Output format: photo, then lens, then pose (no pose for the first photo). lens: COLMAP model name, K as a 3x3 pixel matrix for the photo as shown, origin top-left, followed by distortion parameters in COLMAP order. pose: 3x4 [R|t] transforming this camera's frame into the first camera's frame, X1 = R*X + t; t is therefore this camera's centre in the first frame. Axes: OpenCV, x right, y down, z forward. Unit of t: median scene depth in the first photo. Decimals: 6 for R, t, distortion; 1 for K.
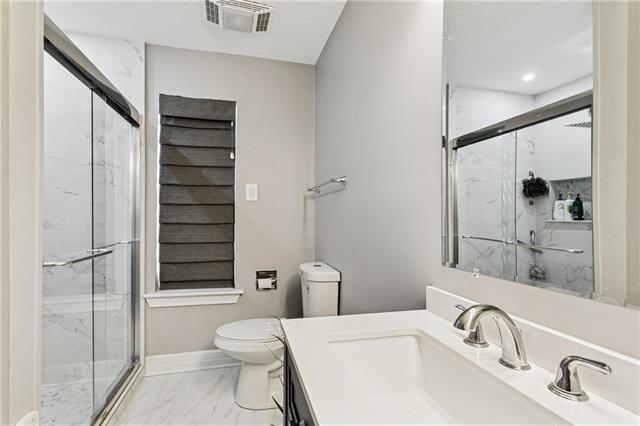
lens RADIAL K [[307.3, 0, 309.4], [0, 307.3, 220.4], [0, 0, 1]] dist [-0.005759, -0.000333]
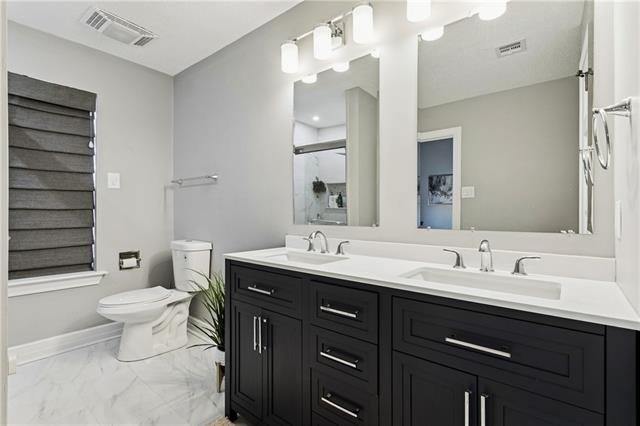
lens RADIAL K [[307.3, 0, 320.2], [0, 307.3, 211.4], [0, 0, 1]] dist [-0.005759, -0.000333]
pose [[0.790246, -0.004193, 0.612776, -0.279408], [0.005377, 0.999986, -0.000092, 0.022210], [-0.612766, 0.003367, 0.790257, -0.308520]]
